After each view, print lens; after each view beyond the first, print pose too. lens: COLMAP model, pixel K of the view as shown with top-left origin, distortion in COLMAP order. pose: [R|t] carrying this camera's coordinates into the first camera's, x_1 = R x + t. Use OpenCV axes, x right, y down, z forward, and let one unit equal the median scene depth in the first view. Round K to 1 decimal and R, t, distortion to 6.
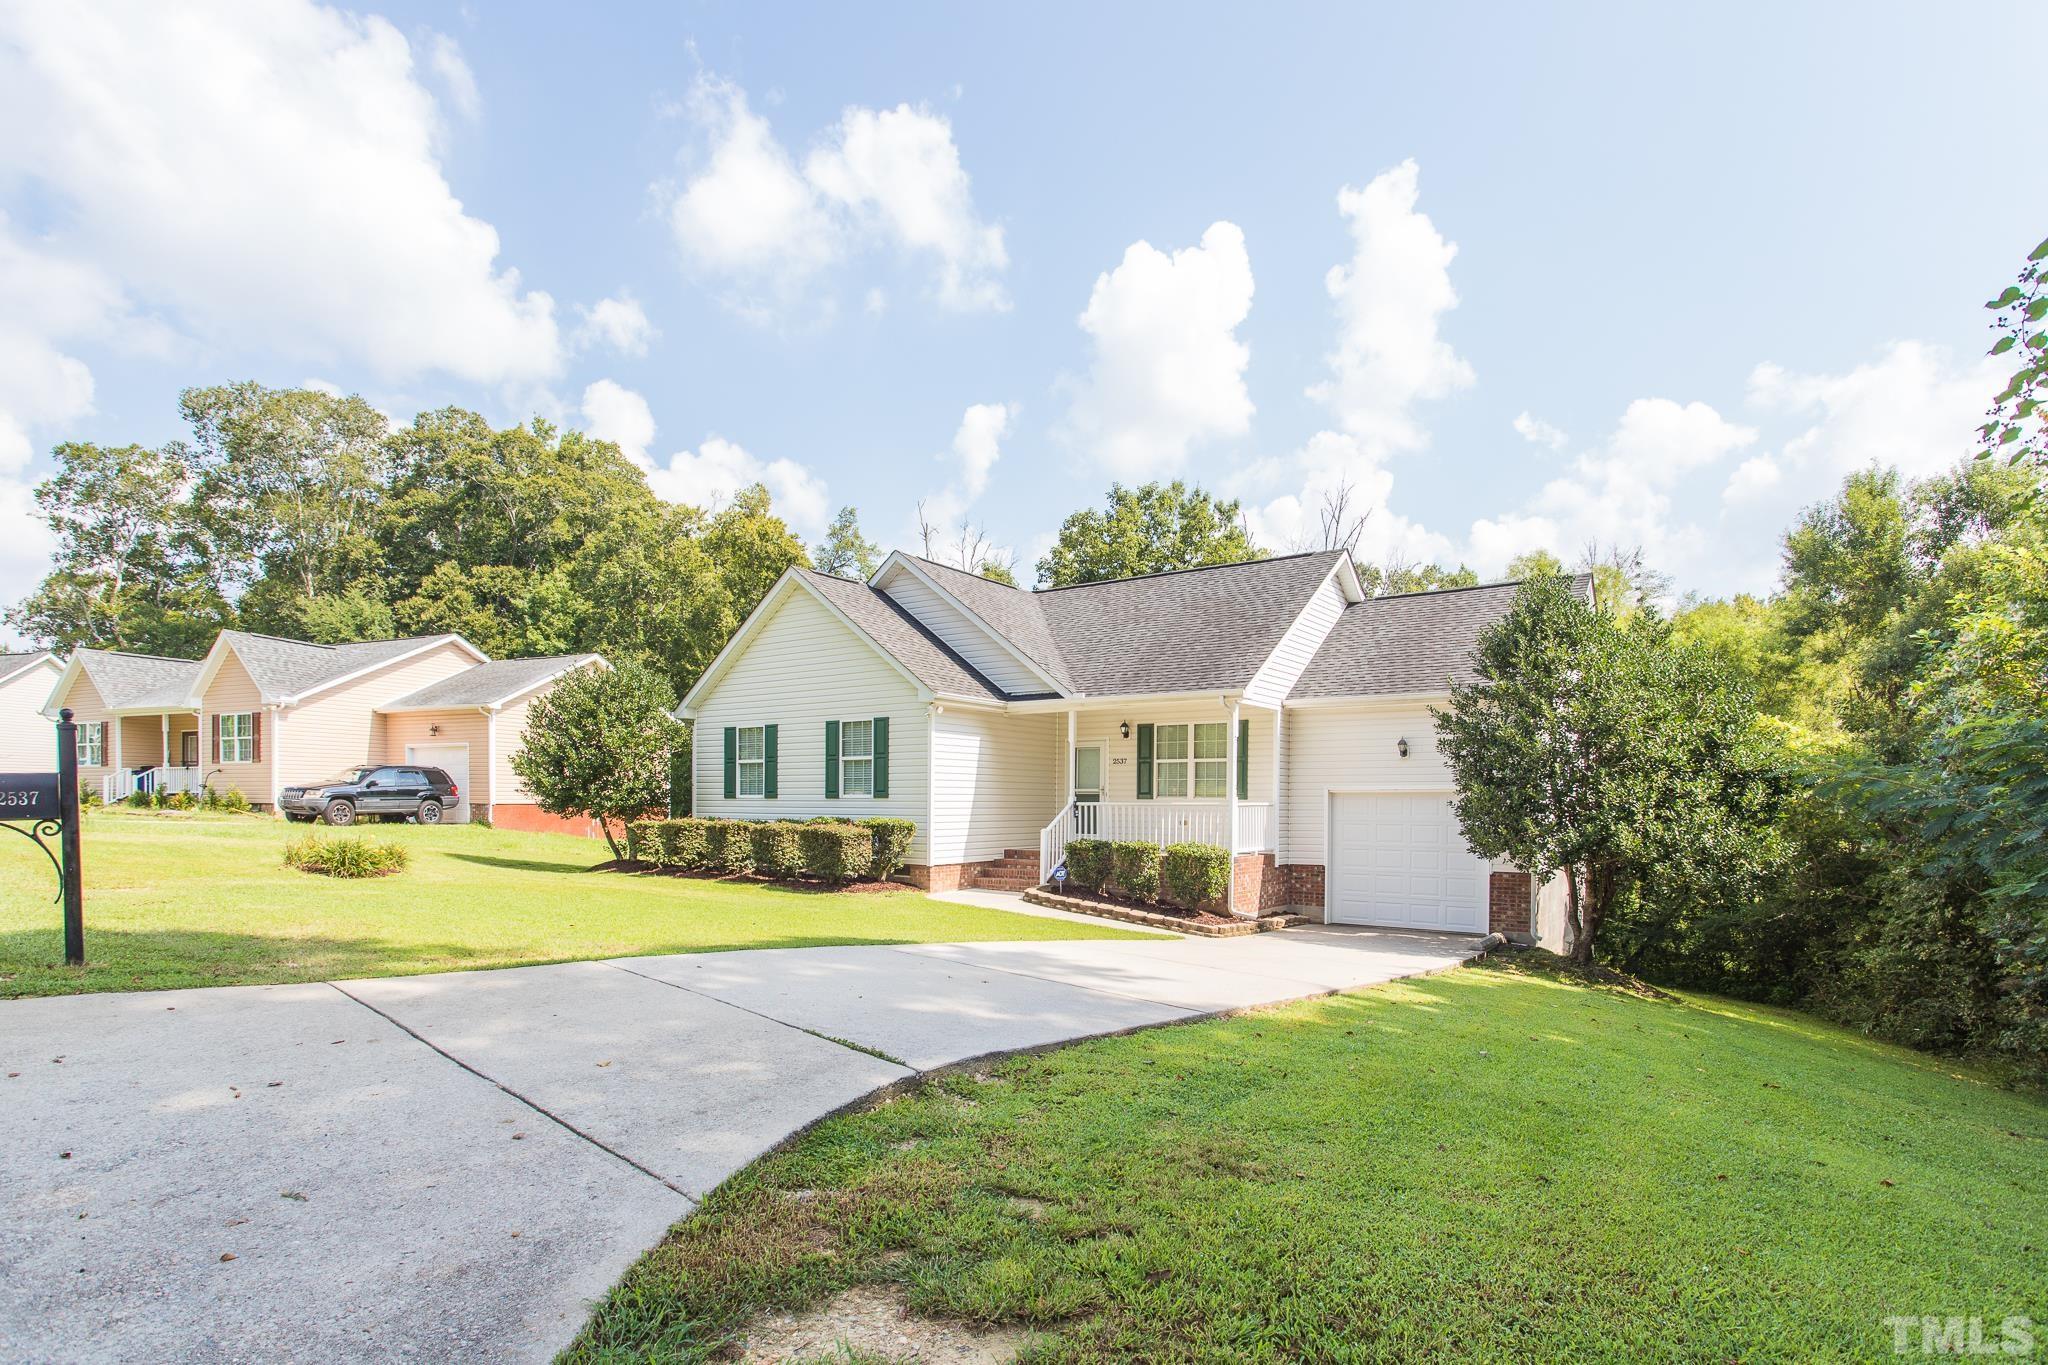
lens RADIAL K [[1020.0, 0, 1018.5], [0, 1020.0, 793.6], [0, 0, 1]] dist [0.017465, 0.001567]
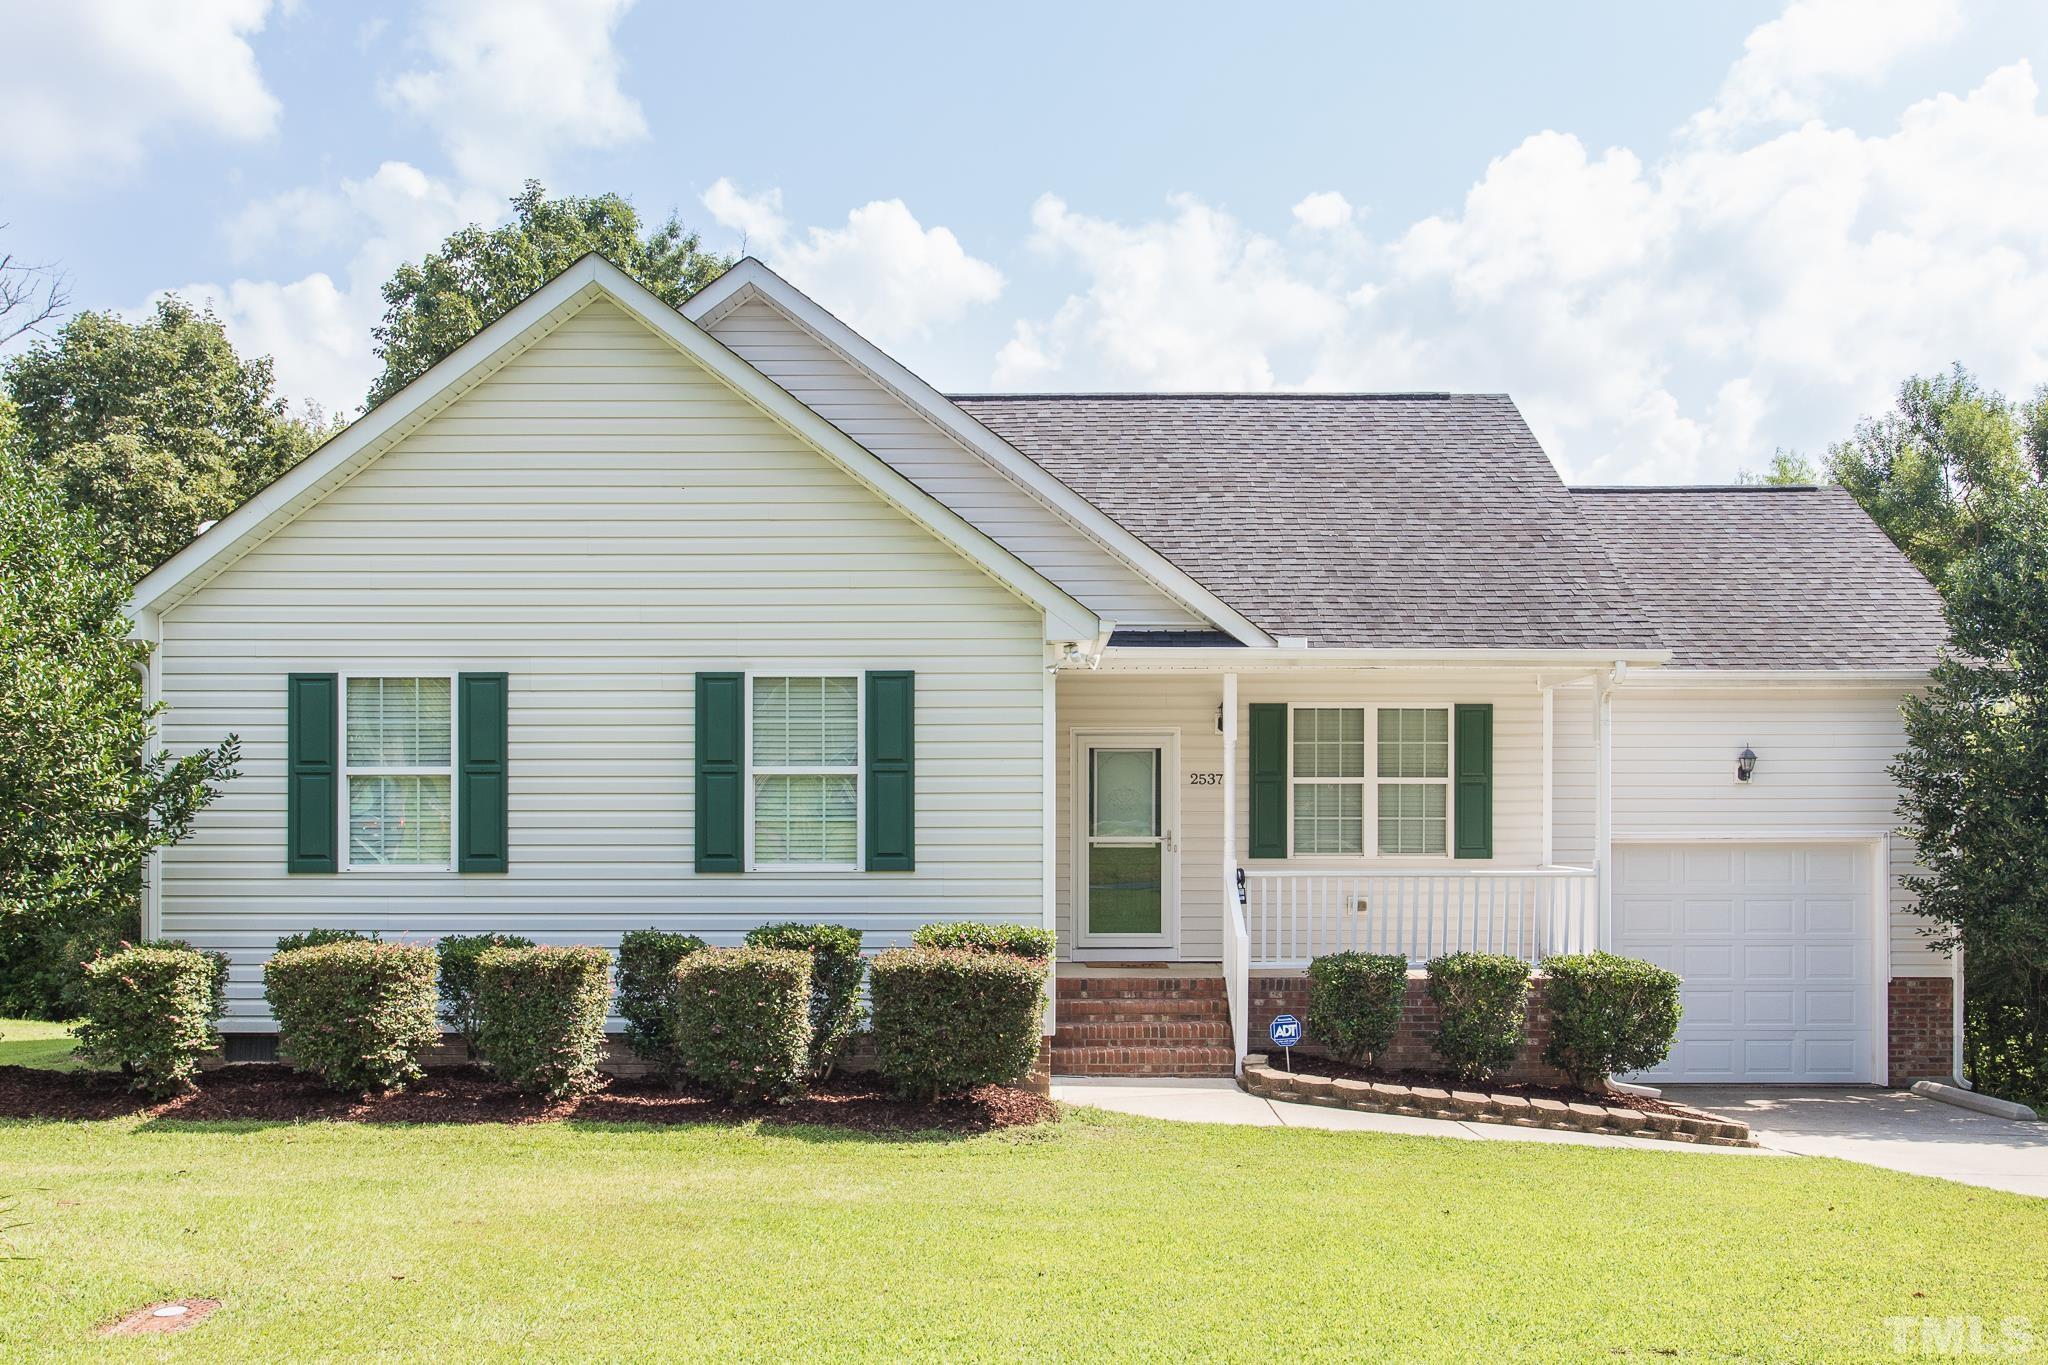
lens RADIAL K [[1797.4, 0, 1038.3], [0, 1797.4, 684.1], [0, 0, 1]] dist [0.016720, -0.014267]
pose [[0.806799, 0.038490, 0.589571, -0.498007], [-0.001011, 0.997964, -0.063767, -0.023553], [-0.590825, 0.050851, 0.805196, 0.385936]]
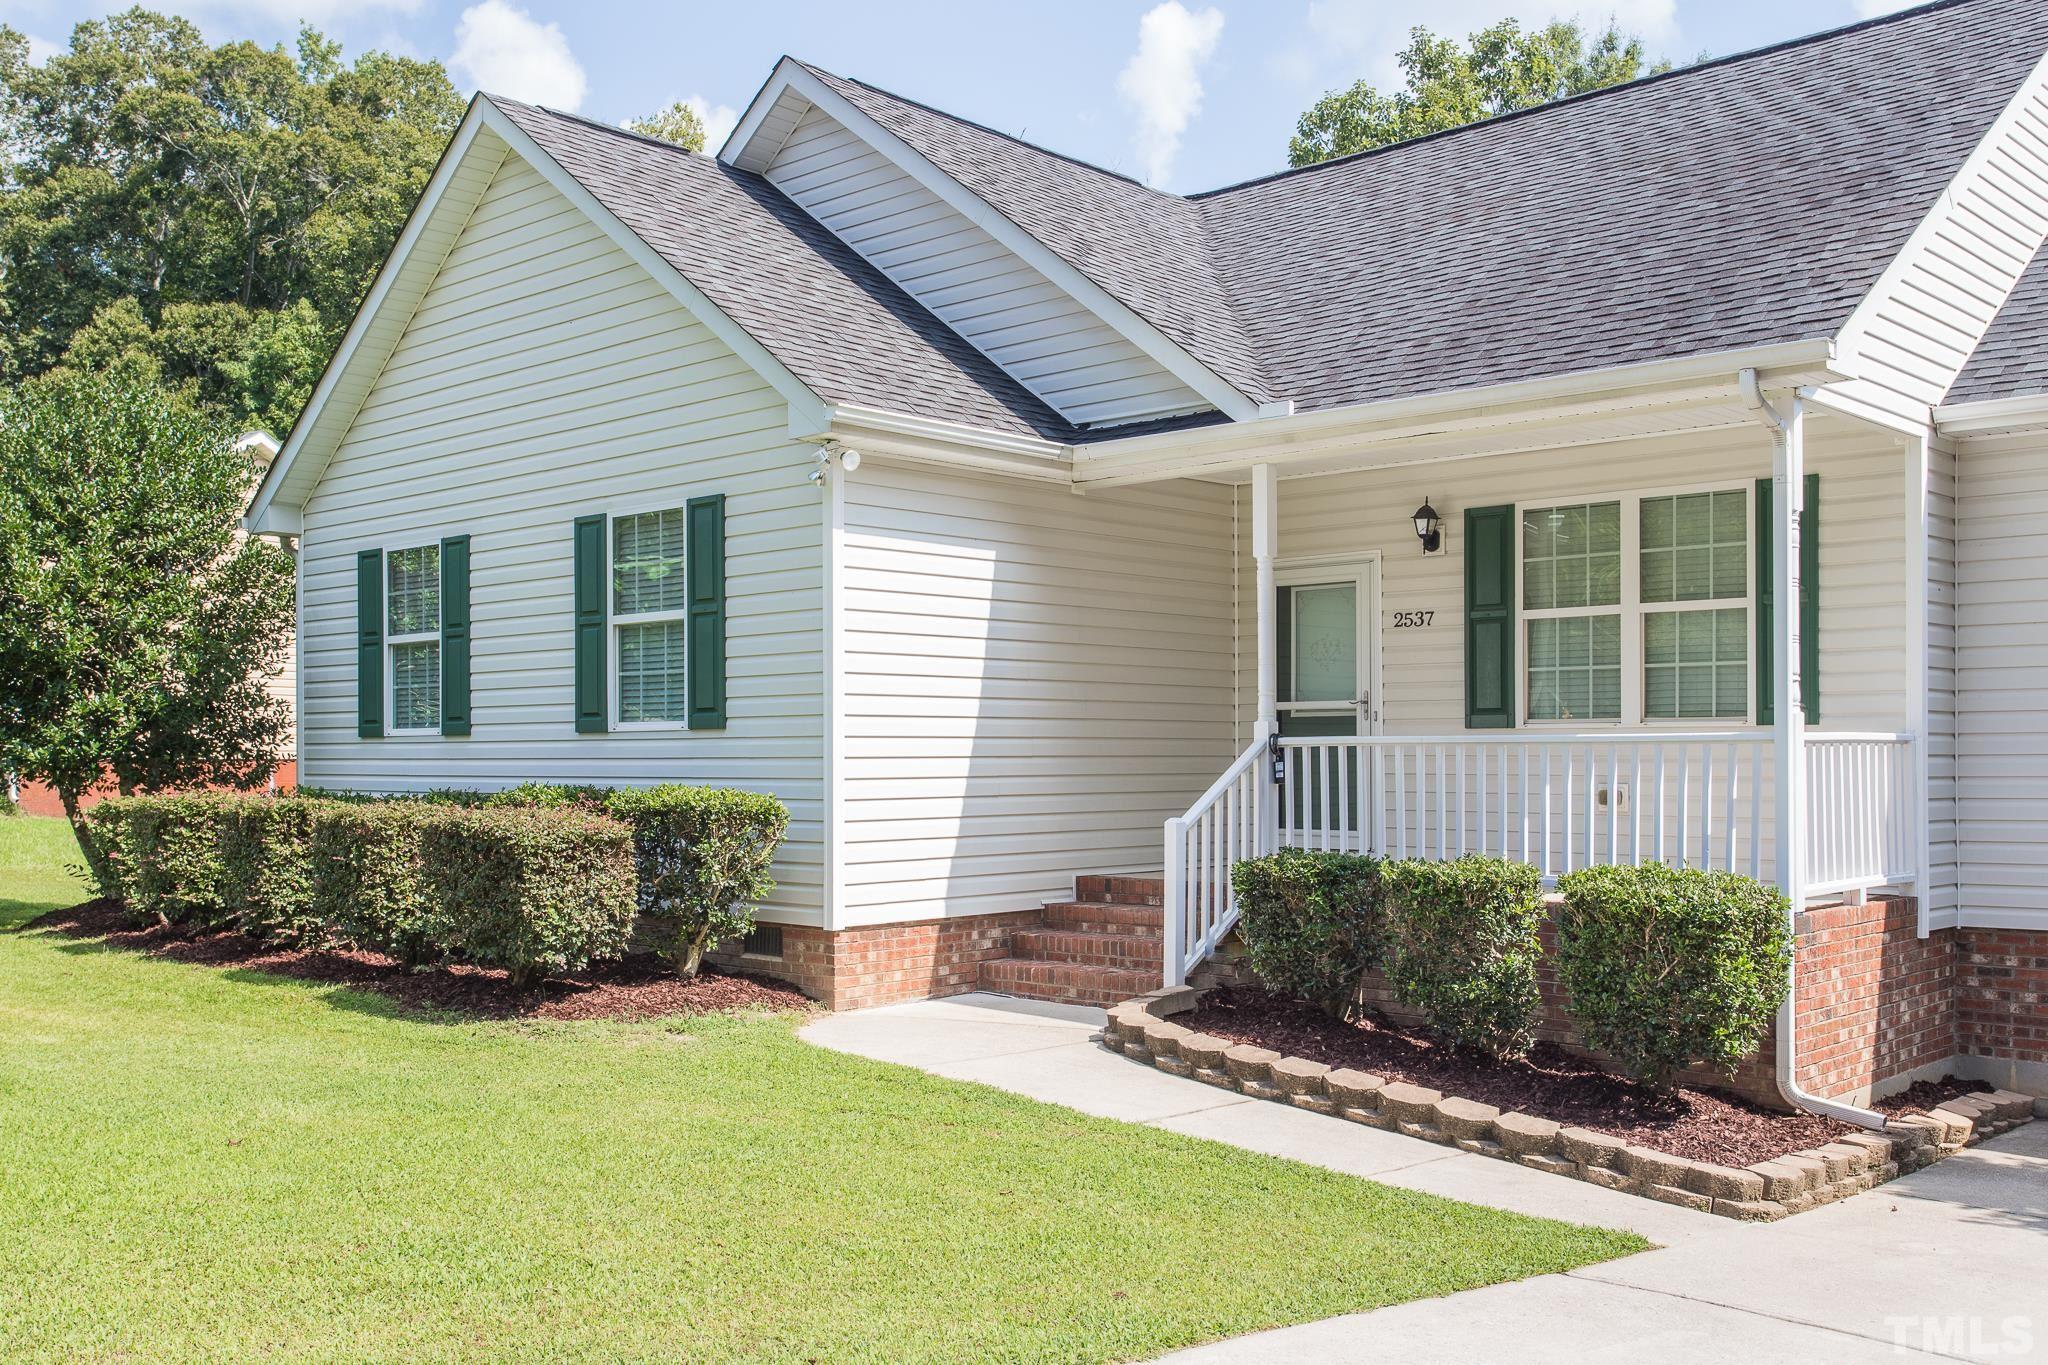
lens RADIAL K [[1880.0, 0, 1010.8], [0, 1880.0, 696.8], [0, 0, 1]] dist [0.027949, 0.000000]
pose [[0.991454, -0.011185, -0.129973, 0.049677], [0.008094, 0.999672, -0.024284, 0.009410], [0.130202, 0.023024, 0.991220, 0.375026]]
